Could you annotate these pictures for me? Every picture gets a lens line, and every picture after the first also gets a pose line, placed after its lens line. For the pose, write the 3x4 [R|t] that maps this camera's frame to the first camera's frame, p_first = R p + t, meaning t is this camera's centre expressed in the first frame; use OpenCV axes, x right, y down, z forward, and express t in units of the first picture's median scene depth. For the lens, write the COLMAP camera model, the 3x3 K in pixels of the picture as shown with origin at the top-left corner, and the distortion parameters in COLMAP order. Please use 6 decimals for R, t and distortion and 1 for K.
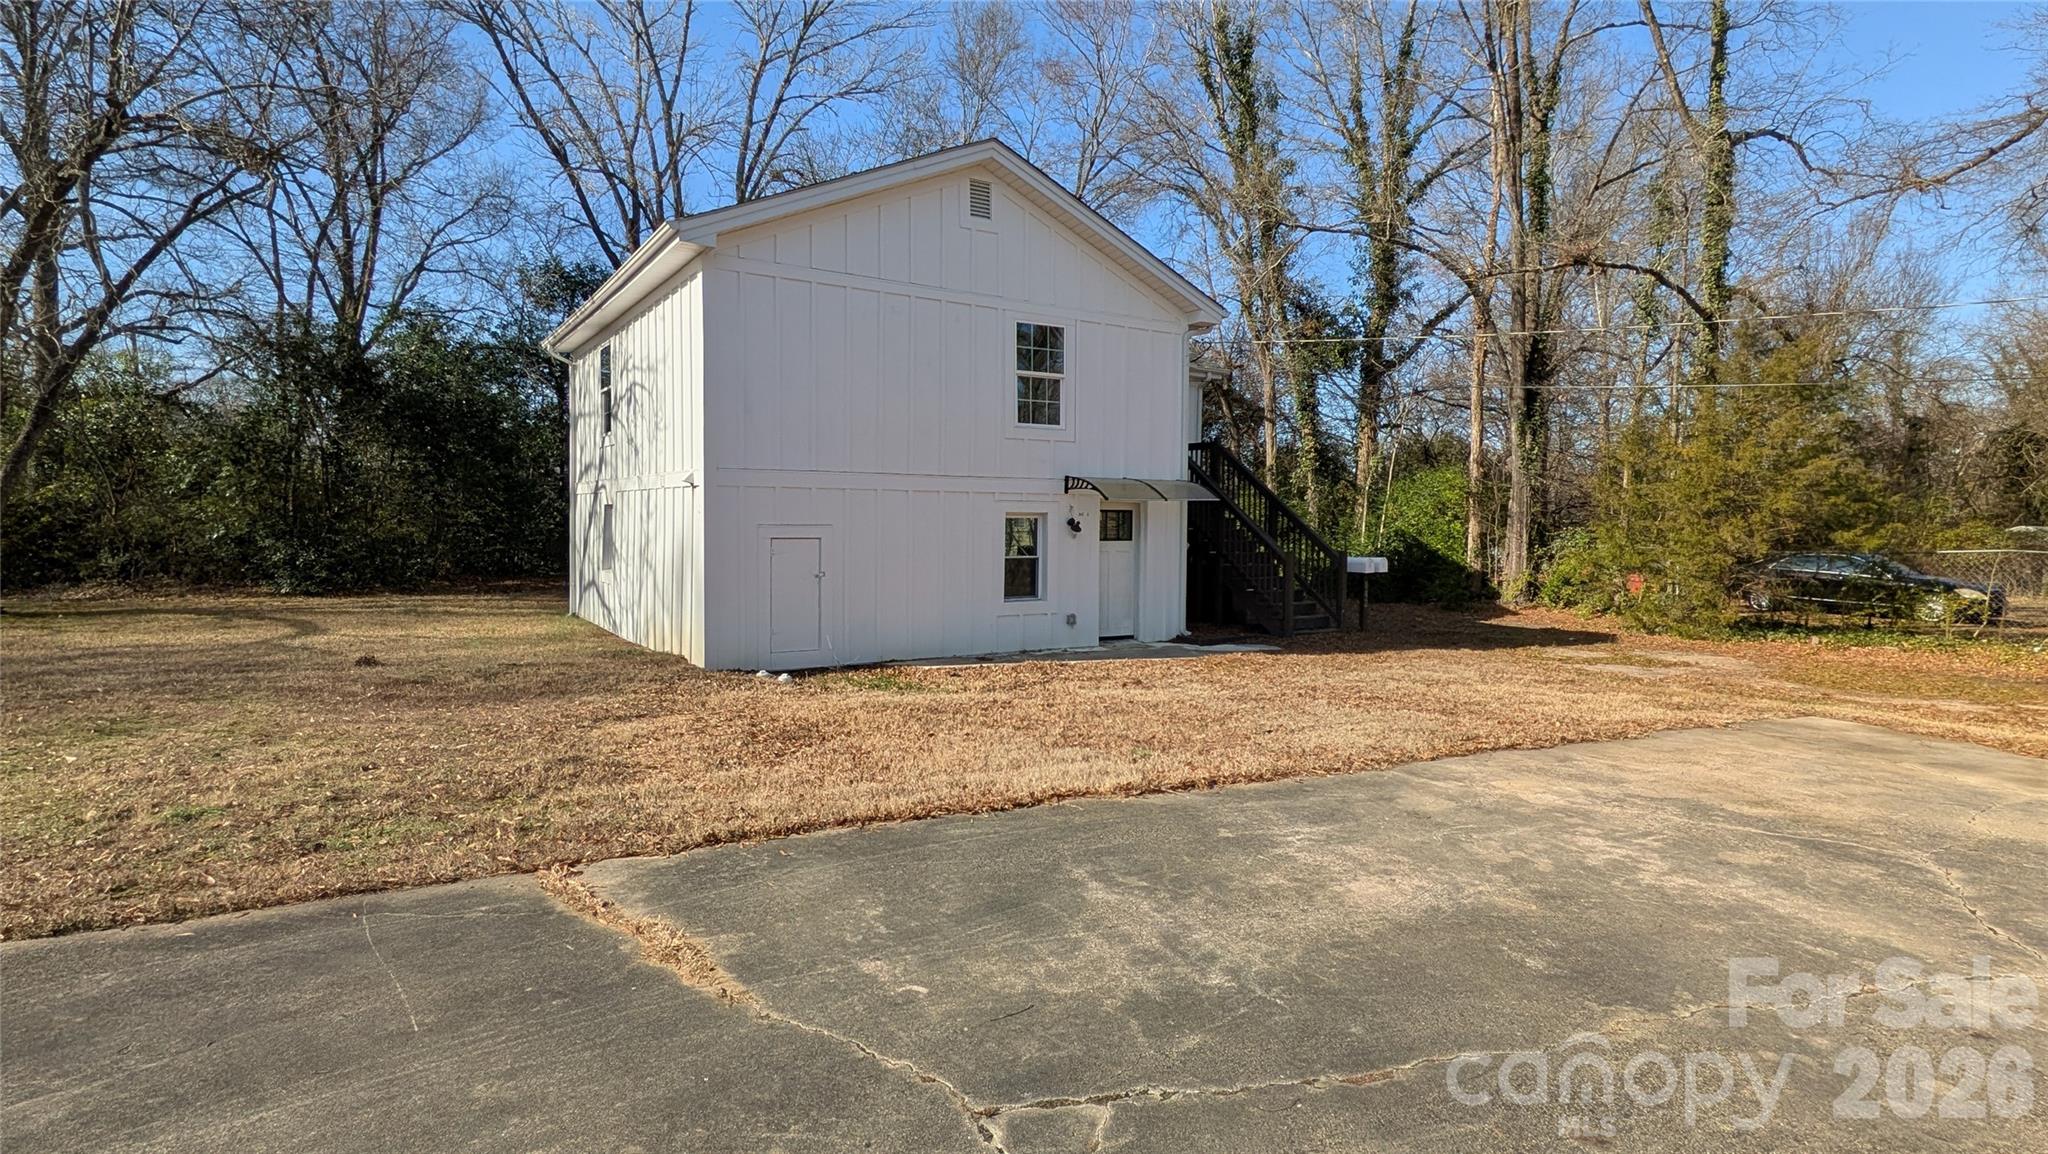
lens RADIAL K [[1038.5, 0, 1020.0], [0, 1038.5, 572.5], [0, 0, 1]] dist [0.016265, -0.000731]
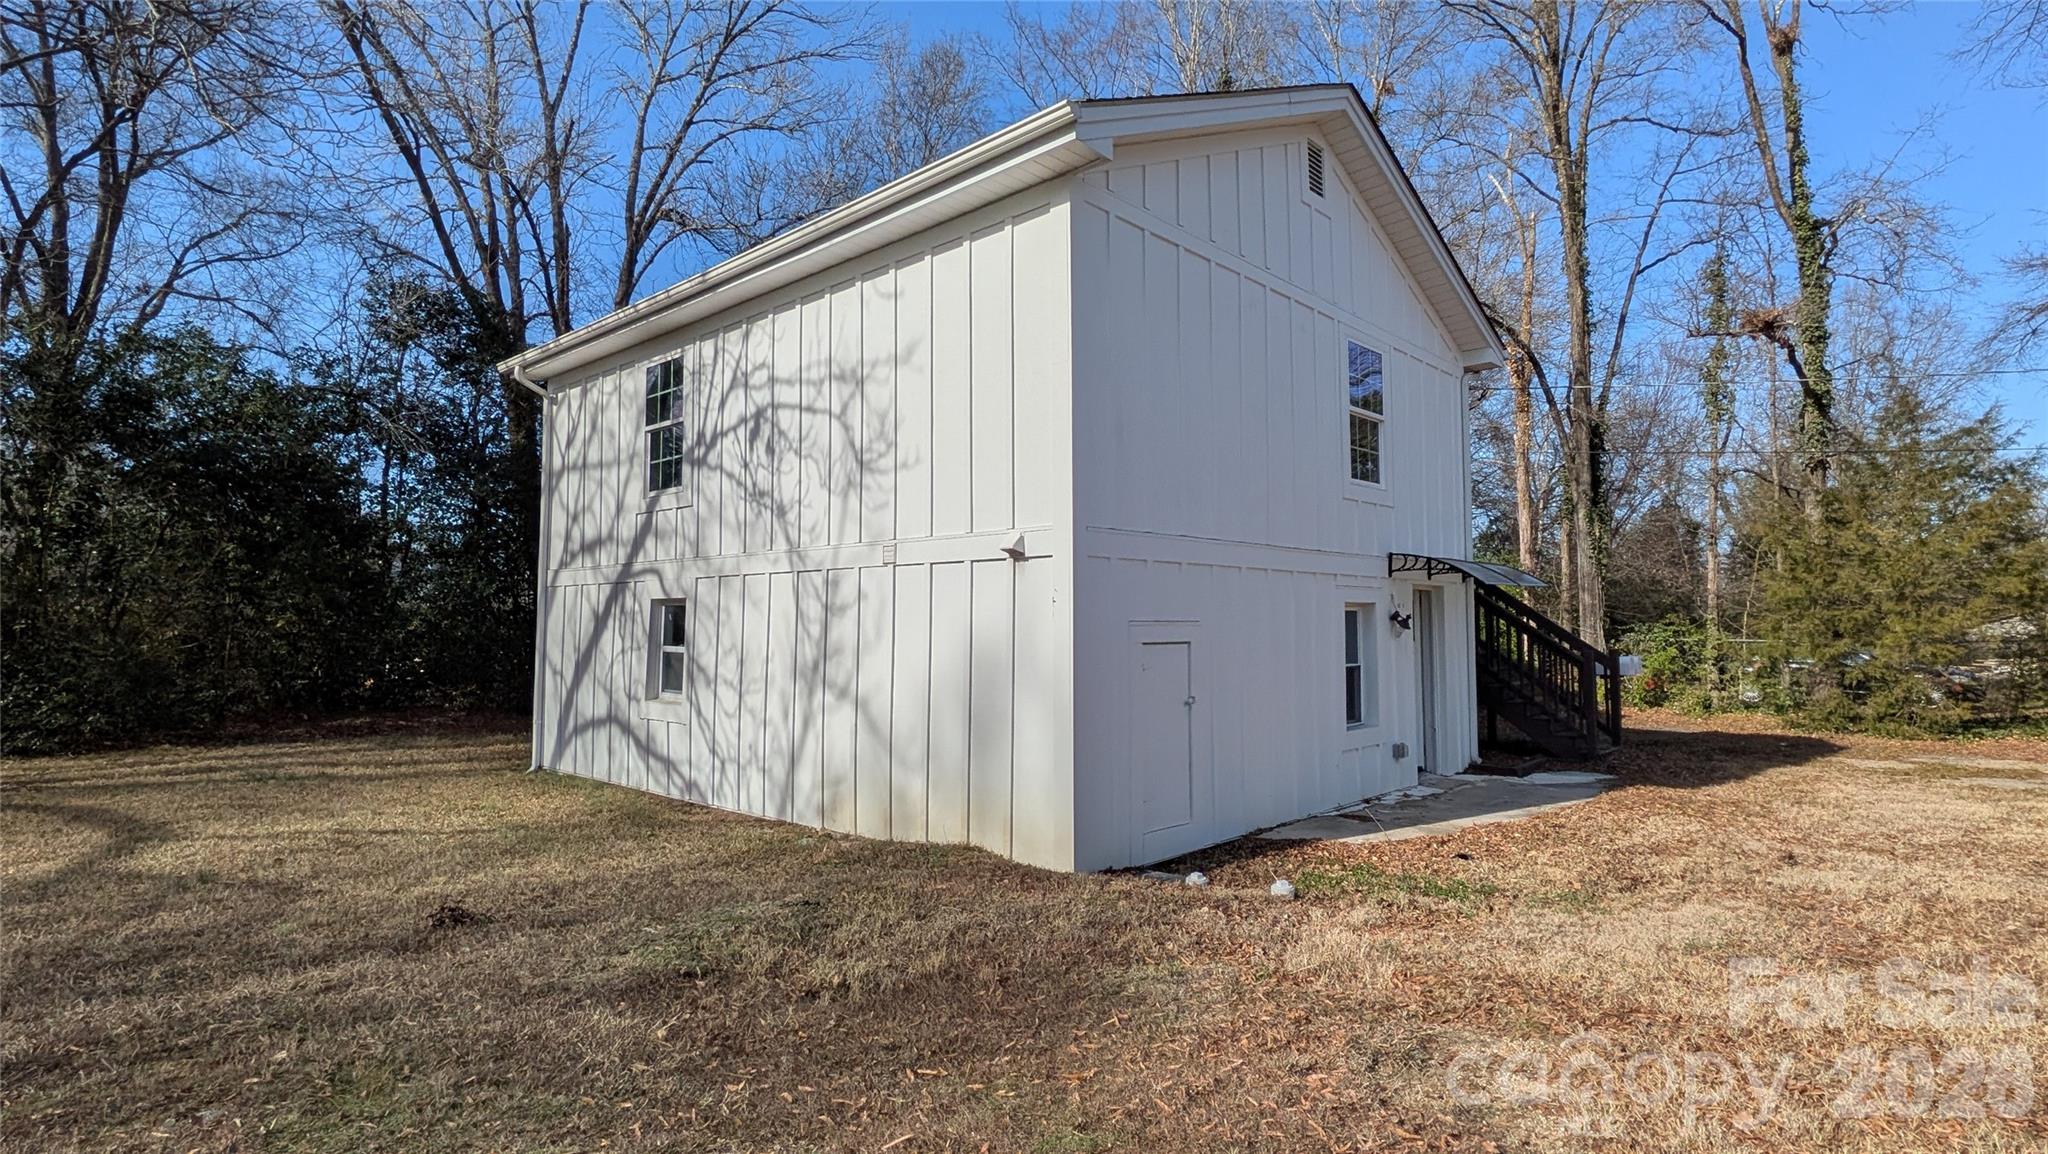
lens RADIAL K [[1038.5, 0, 1028.1], [0, 1038.5, 570.6], [0, 0, 1]] dist [0.016265, -0.000731]
pose [[0.968200, 0.000014, 0.250177, -0.325091], [0.025577, 0.994755, -0.099041, -0.012250], [-0.248866, 0.102291, 0.963121, 0.305000]]
